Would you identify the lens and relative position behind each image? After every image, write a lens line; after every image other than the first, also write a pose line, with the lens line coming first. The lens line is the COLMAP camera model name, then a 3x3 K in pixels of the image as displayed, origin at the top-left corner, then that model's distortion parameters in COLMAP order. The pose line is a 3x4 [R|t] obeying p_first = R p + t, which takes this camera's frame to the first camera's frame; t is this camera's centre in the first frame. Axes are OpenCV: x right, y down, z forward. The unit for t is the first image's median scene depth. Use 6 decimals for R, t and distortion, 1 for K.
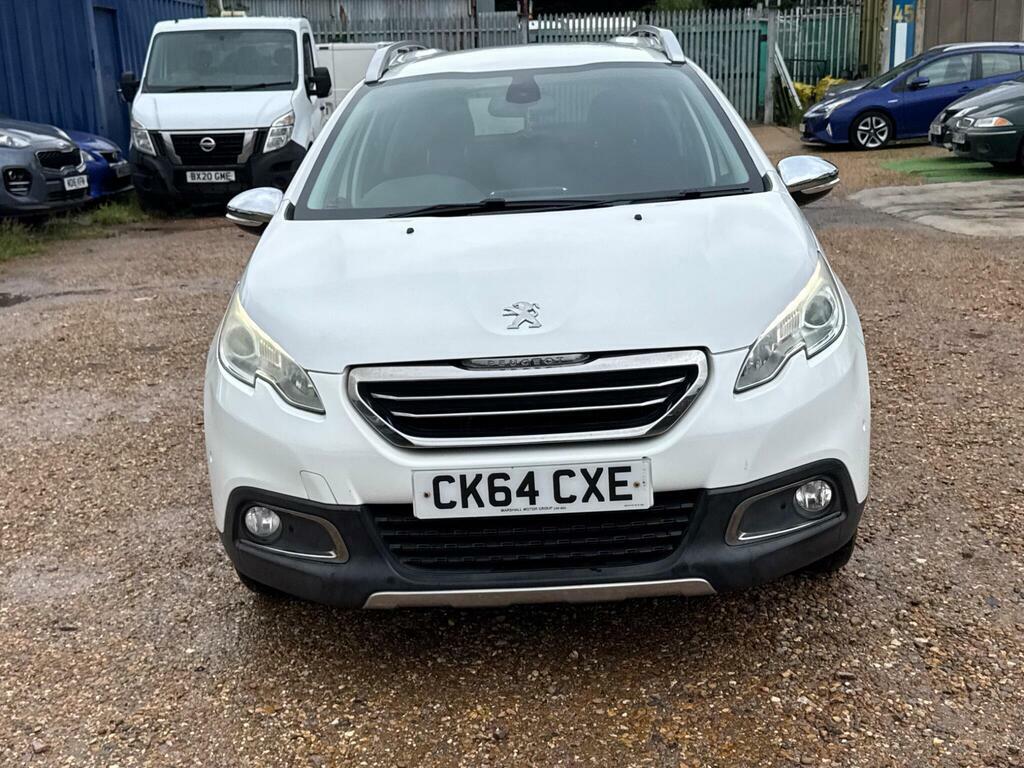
lens RADIAL K [[1251.5, 0, 506.0], [0, 1251.5, 386.6], [0, 0, 1]] dist [0.209227, -0.464197]
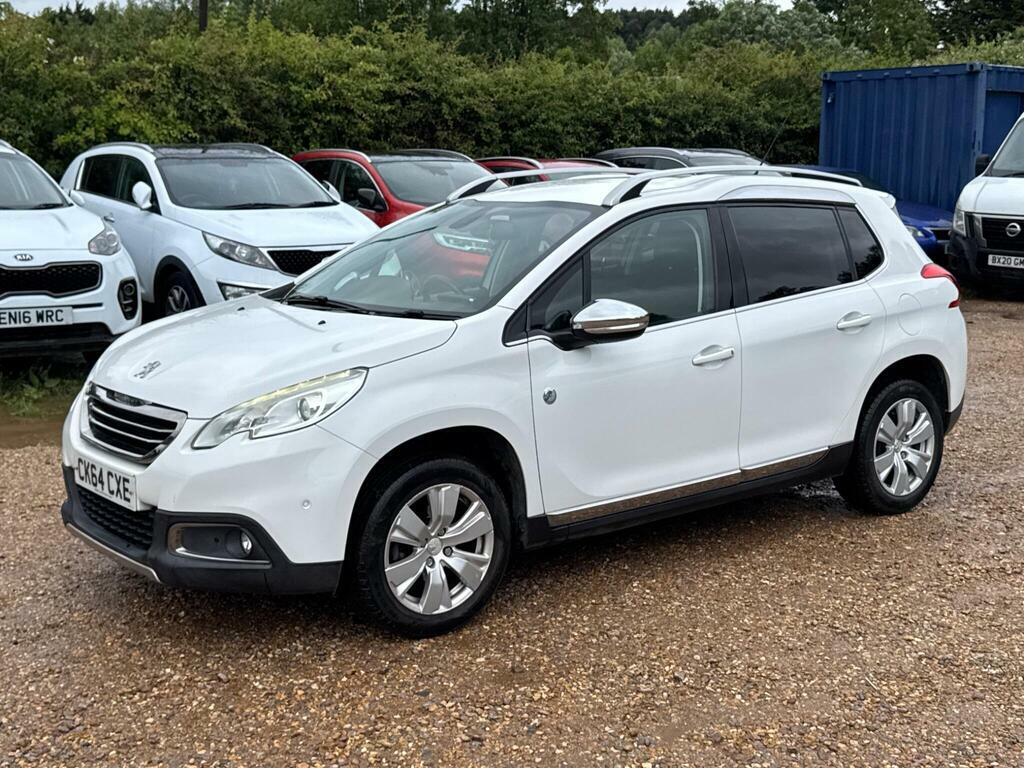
lens RADIAL K [[1248.8, 0, 500.4], [0, 1248.8, 377.3], [0, 0, 1]] dist [0.212163, -0.467567]
pose [[0.651980, 0.174108, -0.737976, 1.196655], [-0.211120, 0.976476, 0.043858, -0.172630], [0.728252, 0.127207, 0.673400, 0.244311]]
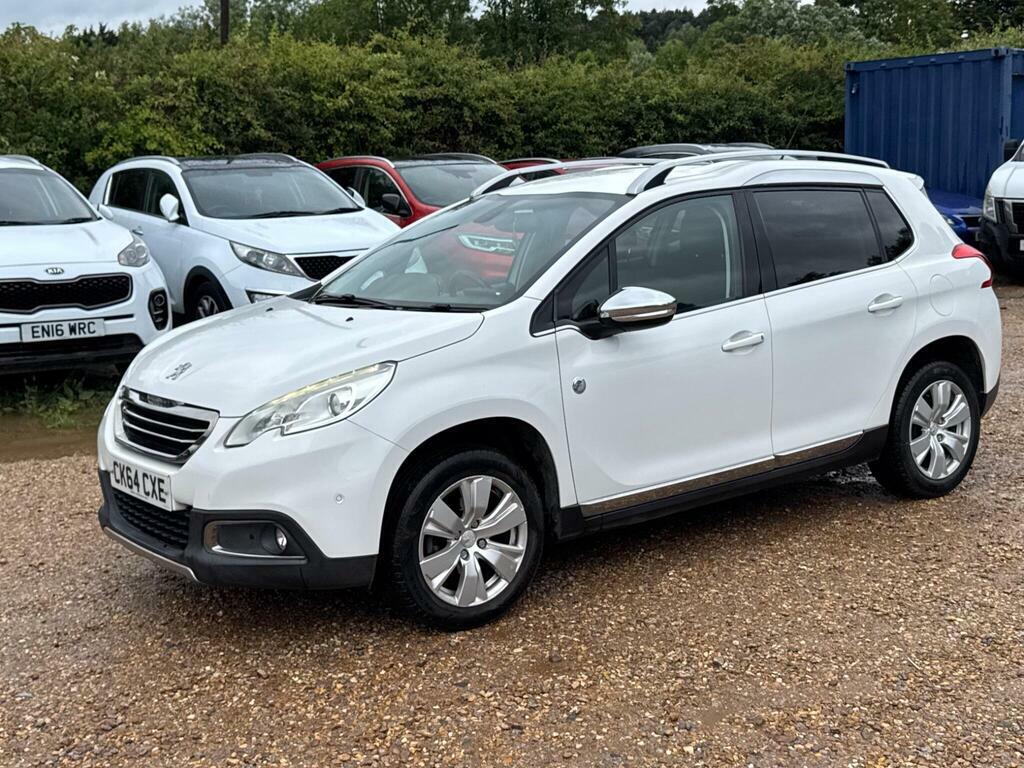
lens RADIAL K [[1248.8, 0, 500.4], [0, 1248.8, 377.3], [0, 0, 1]] dist [0.212163, -0.467567]
pose [[0.639099, 0.150827, -0.754191, 1.198895], [-0.180082, 0.982671, 0.043919, -0.158102], [0.747745, 0.107747, 0.655185, 0.247723]]
